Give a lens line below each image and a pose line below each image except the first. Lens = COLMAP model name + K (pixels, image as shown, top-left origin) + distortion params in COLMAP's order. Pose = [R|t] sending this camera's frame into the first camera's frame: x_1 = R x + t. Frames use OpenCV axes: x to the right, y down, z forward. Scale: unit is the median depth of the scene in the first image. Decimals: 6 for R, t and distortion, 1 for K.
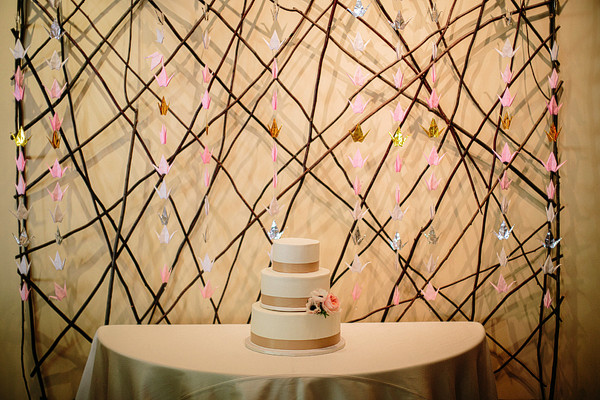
lens RADIAL K [[852.1, 0, 300.0], [0, 852.1, 200.0], [0, 0, 1]] dist [-0.175086, 0.397036]
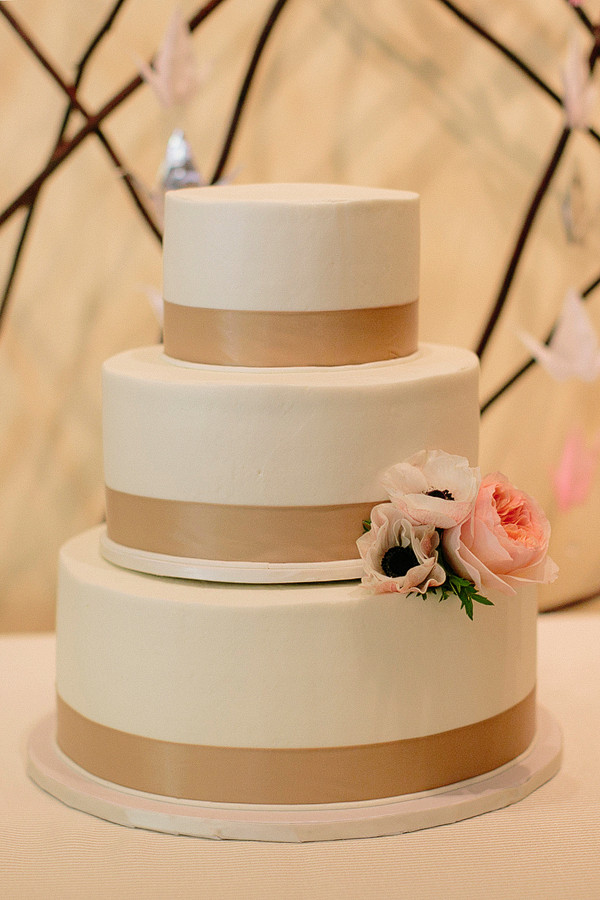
lens RADIAL K [[1946.7, 0, 300.0], [0, 1946.7, 450.0], [0, 0, 1]] dist [-0.076499, -0.166658]
pose [[0.999725, -0.018038, 0.014957, -0.008688], [0.016646, 0.995939, 0.088482, 0.059023], [-0.016493, -0.088209, 0.995965, 0.519670]]
